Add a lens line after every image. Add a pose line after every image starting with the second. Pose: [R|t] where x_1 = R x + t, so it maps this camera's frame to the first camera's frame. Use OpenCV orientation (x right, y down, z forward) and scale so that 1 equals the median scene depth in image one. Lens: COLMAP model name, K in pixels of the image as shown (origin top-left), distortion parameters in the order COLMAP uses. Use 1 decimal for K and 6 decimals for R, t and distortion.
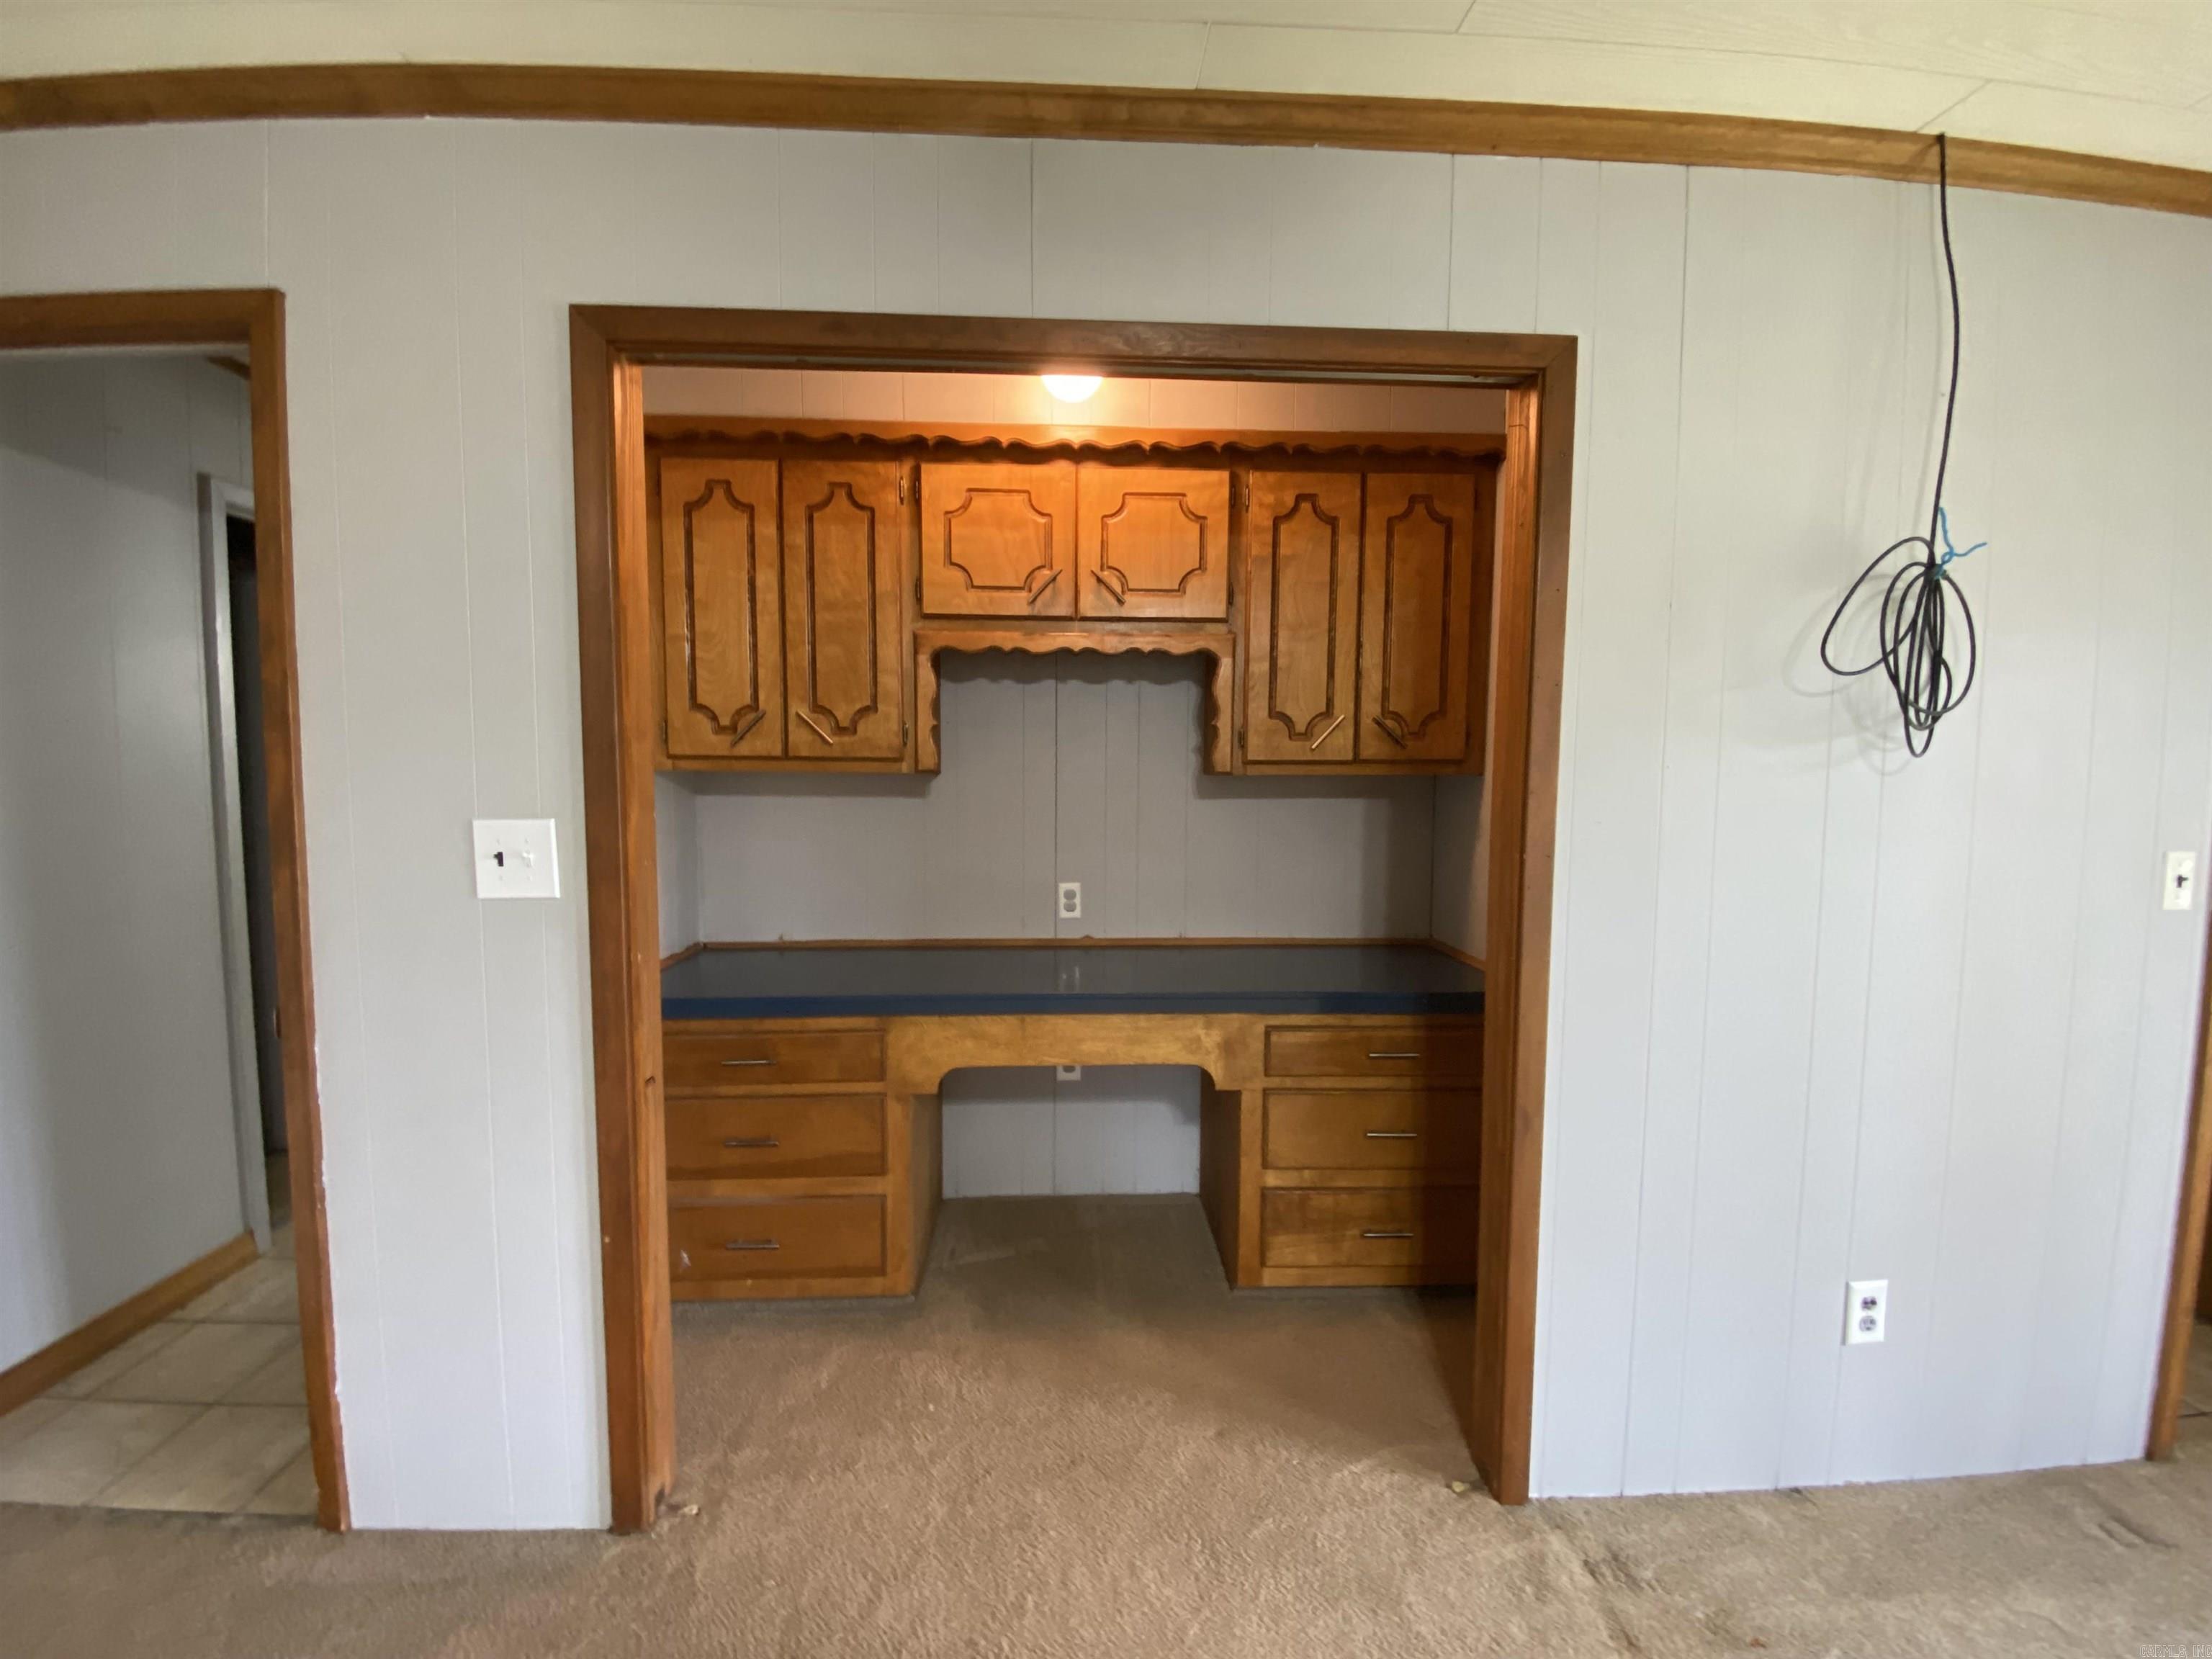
lens RADIAL K [[902.3, 0, 1123.9], [0, 902.3, 835.2], [0, 0, 1]] dist [0.001572, -0.006328]
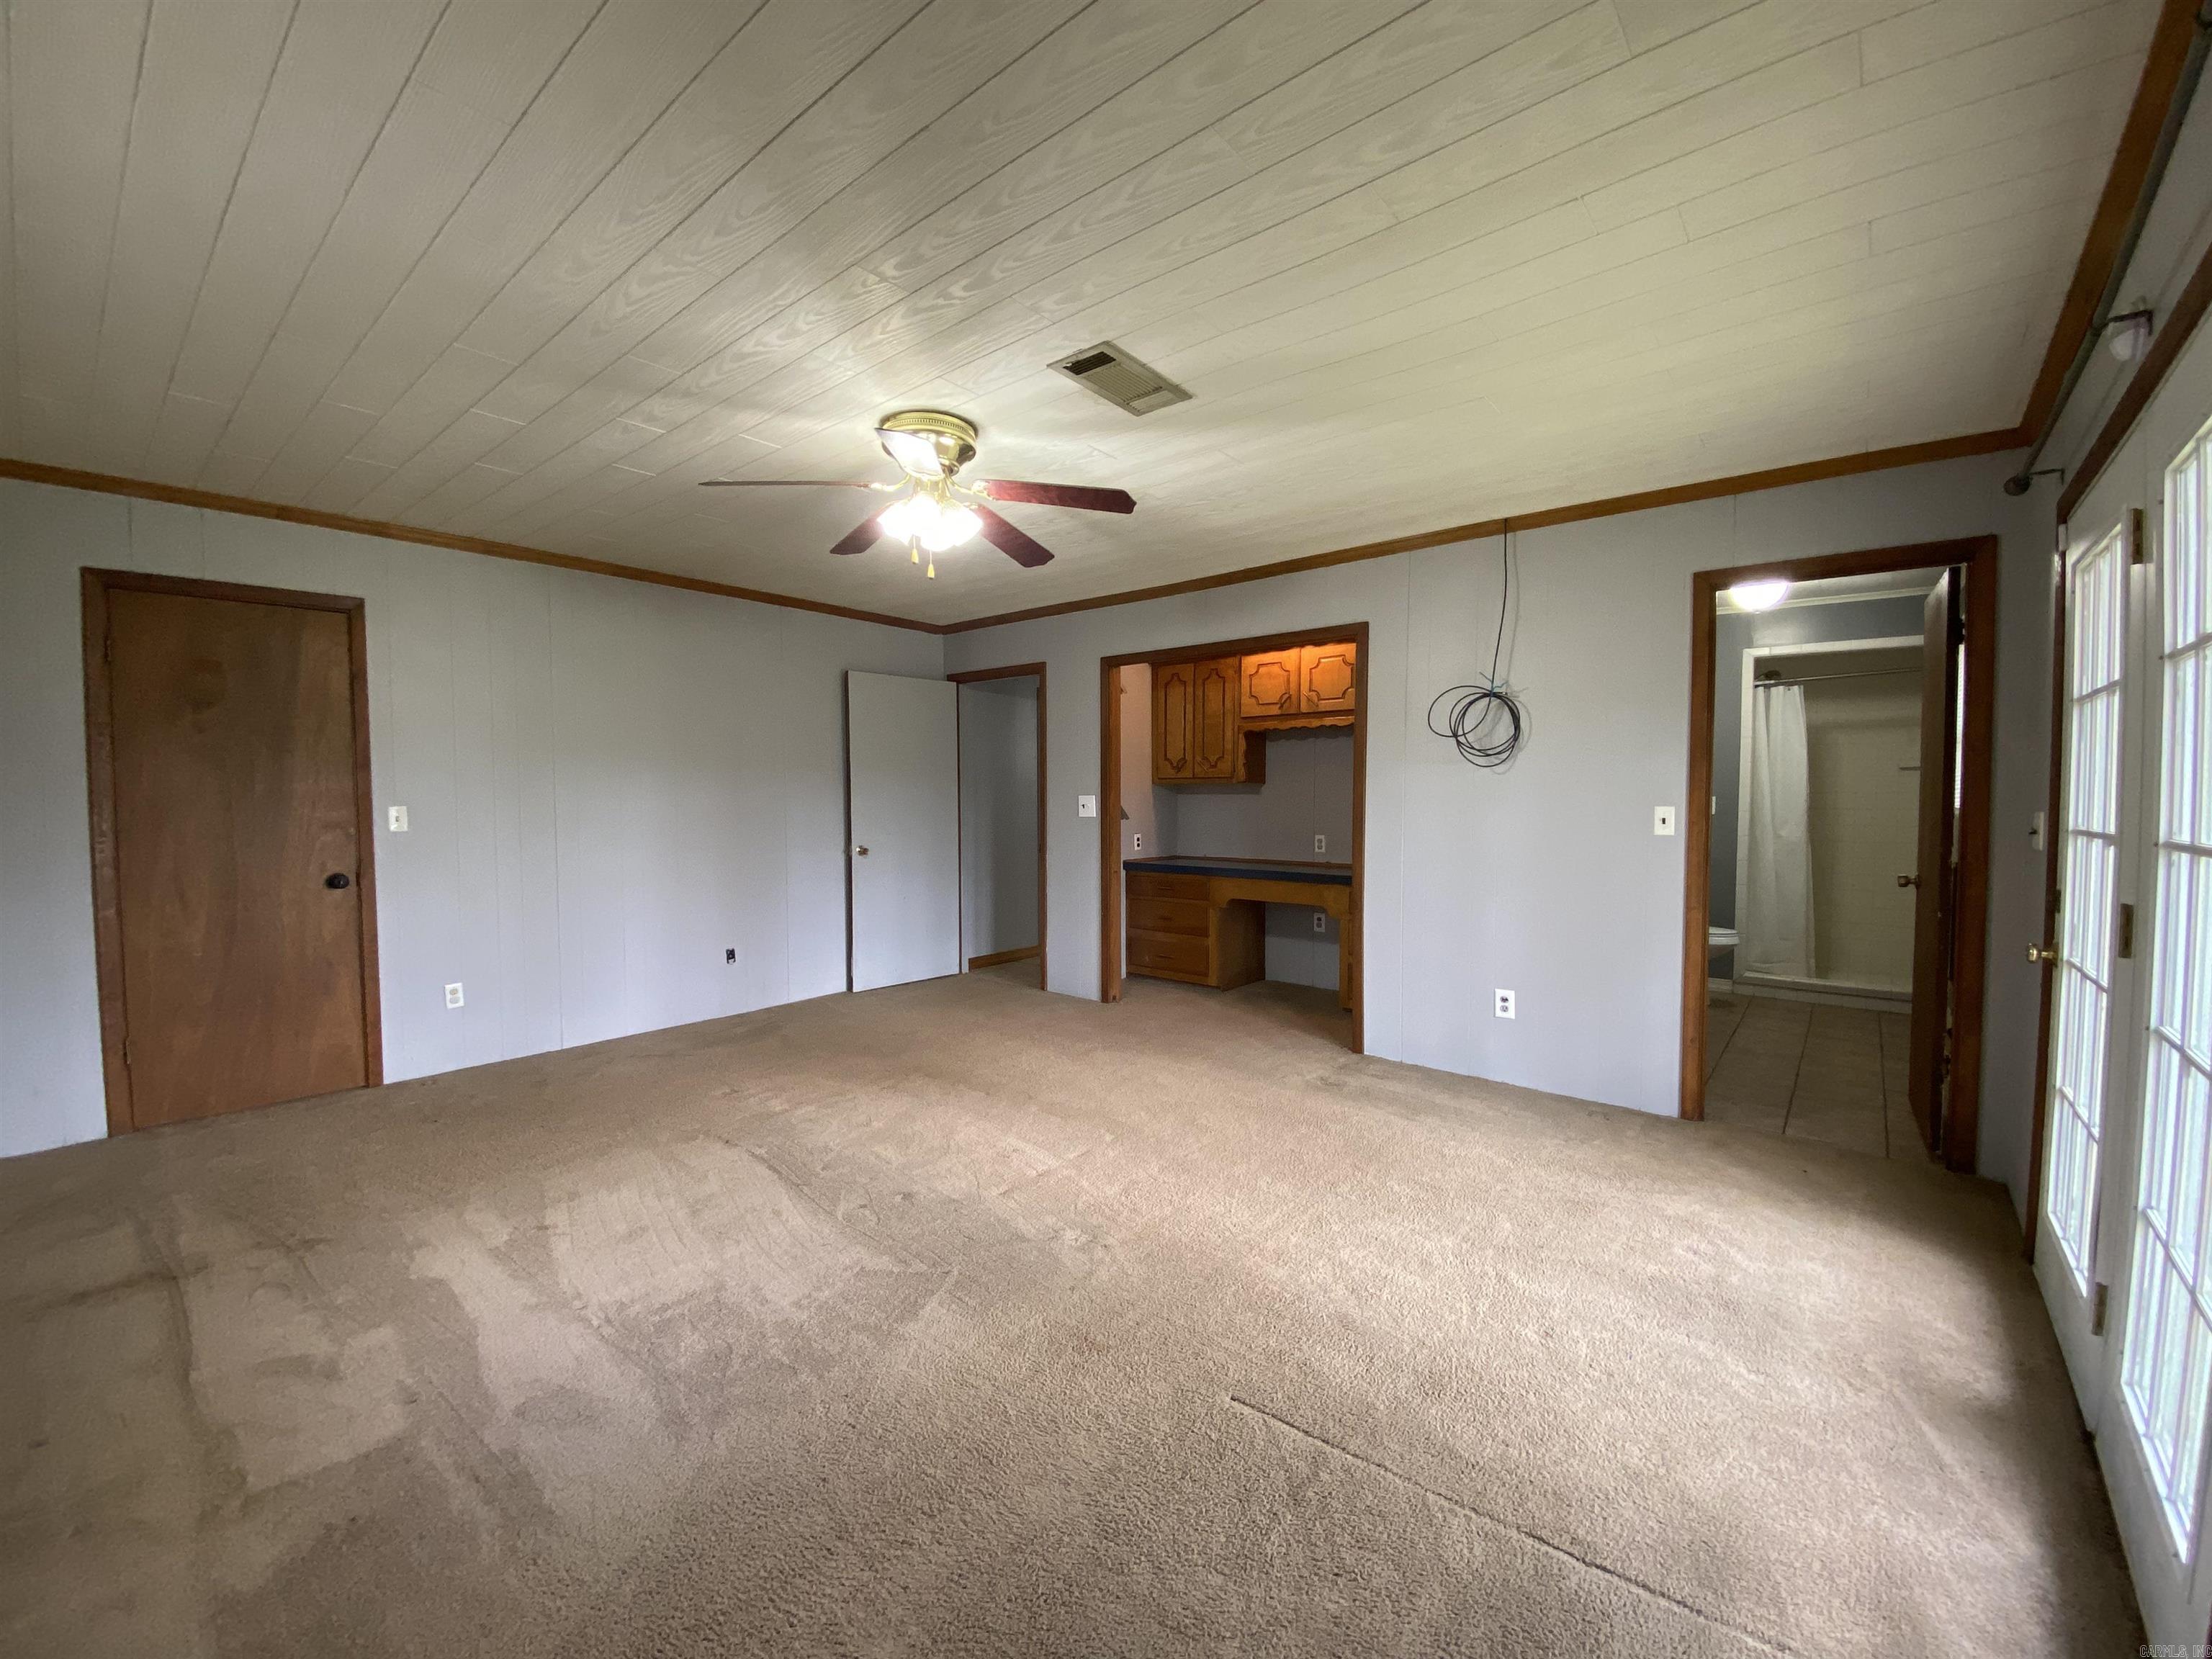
lens RADIAL K [[902.3, 0, 1104.6], [0, 902.3, 831.0], [0, 0, 1]] dist [0.001572, -0.006328]
pose [[0.725619, 0.015011, -0.687933, 1.195958], [-0.038587, 0.999076, -0.018900, 0.121151], [0.687014, 0.040260, 0.725528, -1.010581]]
